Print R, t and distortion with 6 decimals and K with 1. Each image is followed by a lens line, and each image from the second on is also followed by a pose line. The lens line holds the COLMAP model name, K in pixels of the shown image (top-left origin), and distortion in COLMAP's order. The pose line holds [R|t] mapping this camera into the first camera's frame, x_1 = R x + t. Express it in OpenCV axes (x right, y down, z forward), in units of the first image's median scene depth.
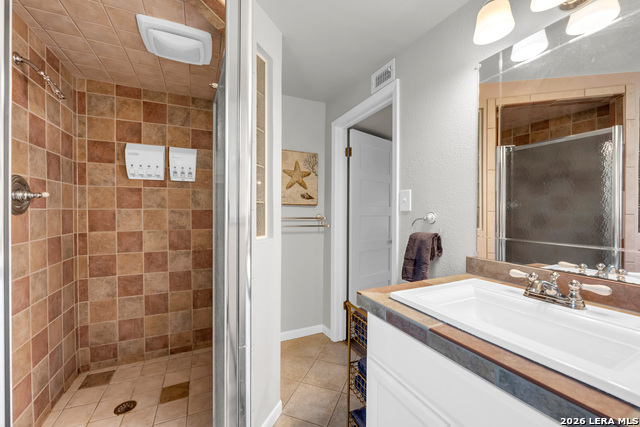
lens RADIAL K [[254.8, 0, 318.5], [0, 254.8, 214.4], [0, 0, 1]] dist [-0.003317, -0.000330]
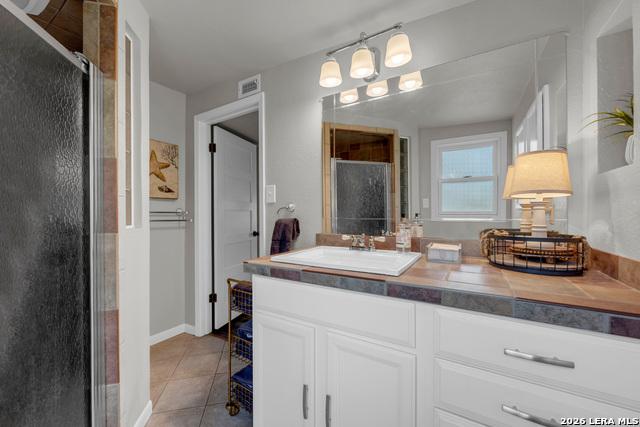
lens RADIAL K [[254.8, 0, 318.5], [0, 254.8, 214.4], [0, 0, 1]] dist [-0.003317, -0.000330]
pose [[0.840092, -0.011509, 0.542322, -0.126211], [0.015597, 0.999874, -0.002941, 0.050452], [-0.542220, 0.010930, 0.840166, -0.140393]]
